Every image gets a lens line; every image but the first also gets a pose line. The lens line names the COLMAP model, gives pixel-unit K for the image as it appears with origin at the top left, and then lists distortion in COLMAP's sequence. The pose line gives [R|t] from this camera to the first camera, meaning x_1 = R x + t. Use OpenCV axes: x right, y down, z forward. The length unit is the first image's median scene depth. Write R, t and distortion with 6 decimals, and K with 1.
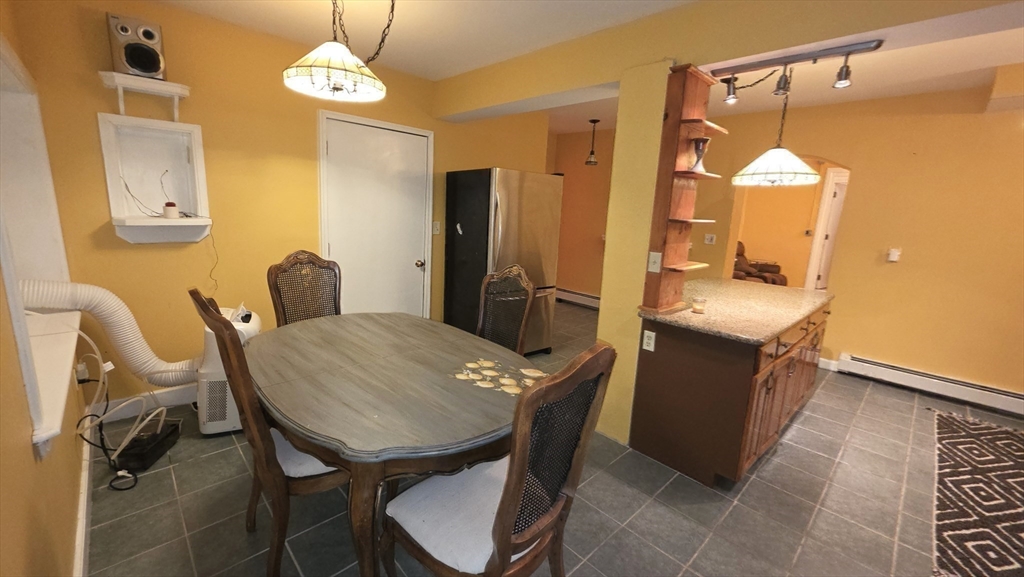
lens RADIAL K [[409.6, 0, 512.0], [0, 409.6, 288.5], [0, 0, 1]] dist [-0.001383, -0.000169]
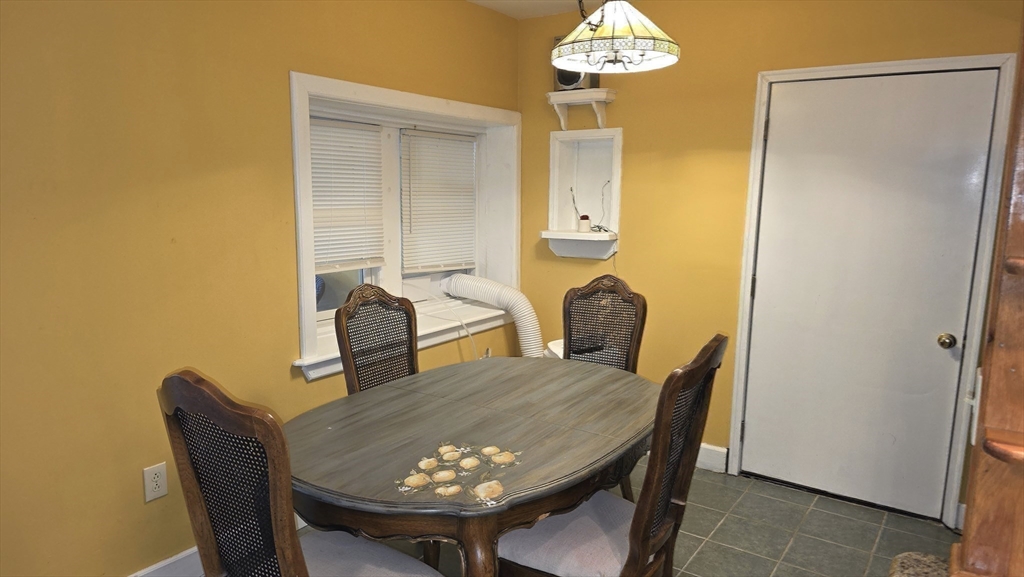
lens RADIAL K [[691.5, 0, 512.0], [0, 691.5, 288.5], [0, 0, 1]] dist [0.059819, -0.000092]
pose [[0.212397, 0.096051, -0.972451, 0.810829], [-0.203258, 0.977734, 0.052178, -0.111446], [0.955810, 0.186576, 0.227191, 0.604846]]
